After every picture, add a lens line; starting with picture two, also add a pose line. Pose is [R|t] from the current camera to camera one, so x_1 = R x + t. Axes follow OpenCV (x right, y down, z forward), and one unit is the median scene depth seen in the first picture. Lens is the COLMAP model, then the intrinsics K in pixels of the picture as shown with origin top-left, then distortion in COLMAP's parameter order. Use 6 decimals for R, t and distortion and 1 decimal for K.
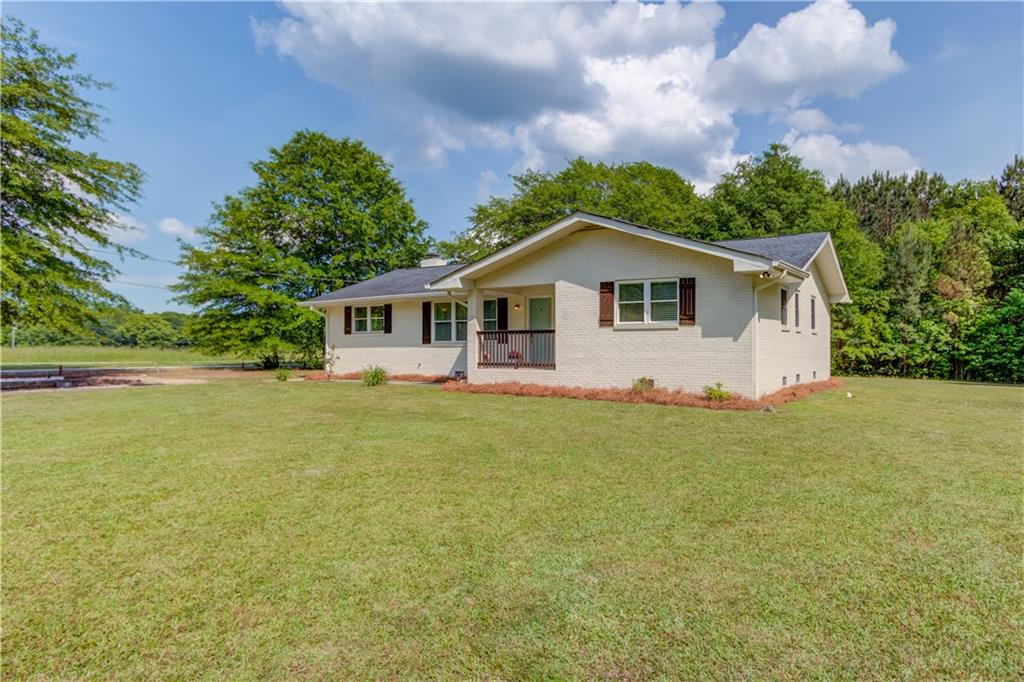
lens RADIAL K [[558.3, 0, 518.1], [0, 558.3, 337.2], [0, 0, 1]] dist [-0.000784, 0.000185]
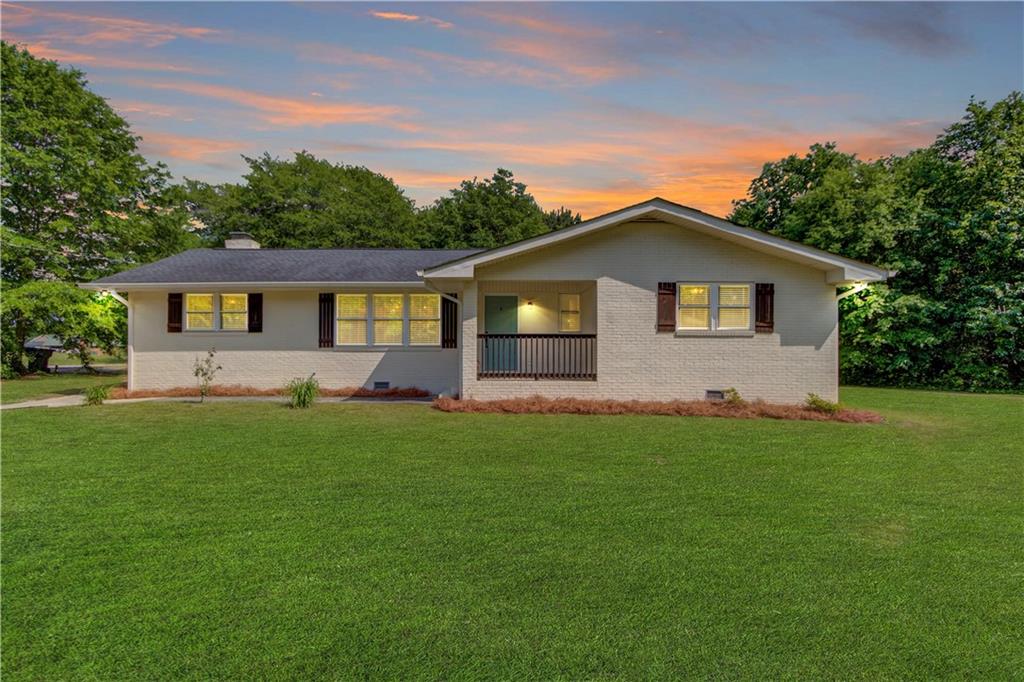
lens RADIAL K [[536.7, 0, 467.7], [0, 536.7, 331.6], [0, 0, 1]] dist [0.018264, -0.000056]
pose [[0.881741, 0.019801, 0.471318, -0.495389], [-0.014165, 0.999780, -0.015501, -0.001926], [-0.471521, 0.006992, 0.881827, 0.366297]]
